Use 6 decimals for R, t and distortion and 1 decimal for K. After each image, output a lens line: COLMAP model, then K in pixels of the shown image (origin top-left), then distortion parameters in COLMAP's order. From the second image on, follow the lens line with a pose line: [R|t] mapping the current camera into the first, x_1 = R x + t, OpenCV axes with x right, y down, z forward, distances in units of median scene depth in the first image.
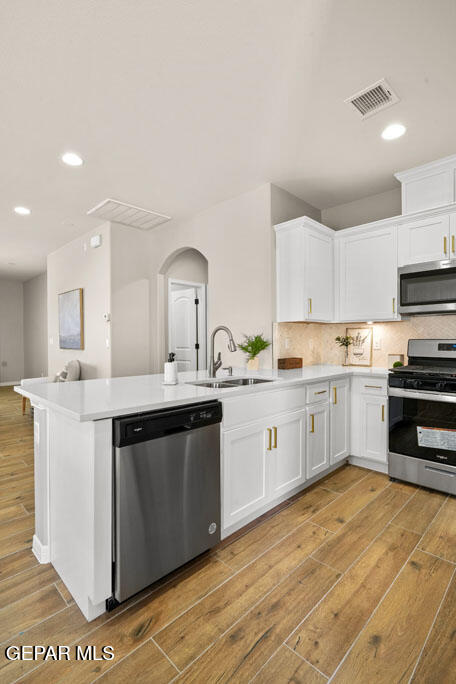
lens RADIAL K [[325.4, 0, 226.3], [0, 325.4, 340.1], [0, 0, 1]] dist [-0.003849, -0.000144]
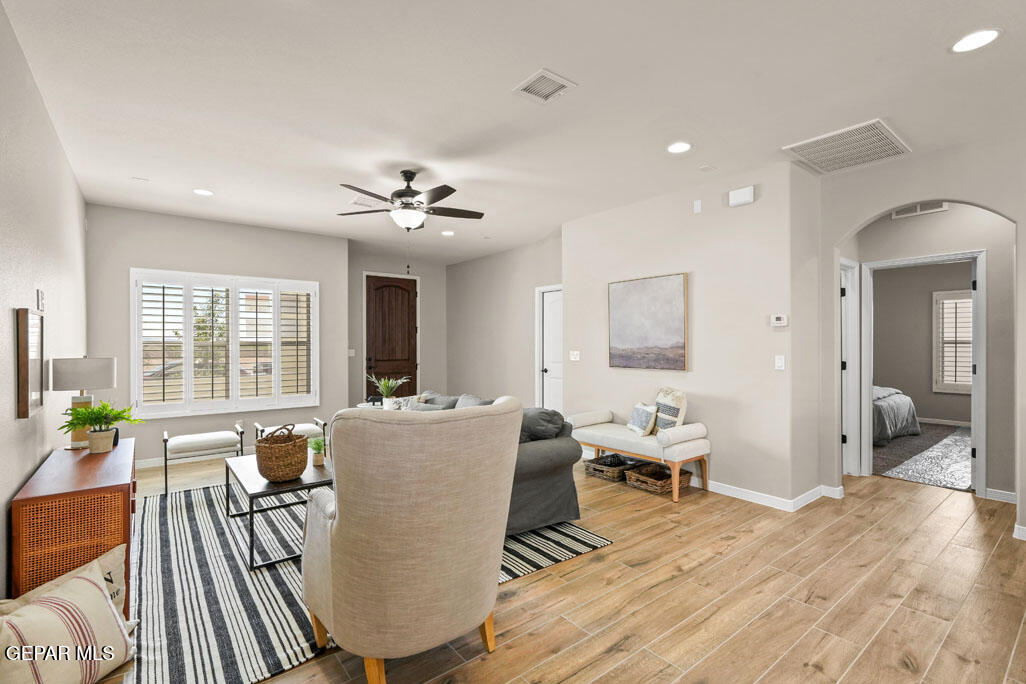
lens RADIAL K [[468.9, 0, 512.1], [0, 468.9, 345.8], [0, 0, 1]] dist [-0.007532, 0.000796]
pose [[0.992282, 0.003222, -0.123962, -1.081755], [-0.003136, 0.999995, 0.000887, -0.030952], [0.123964, -0.000492, 0.992287, 0.108844]]
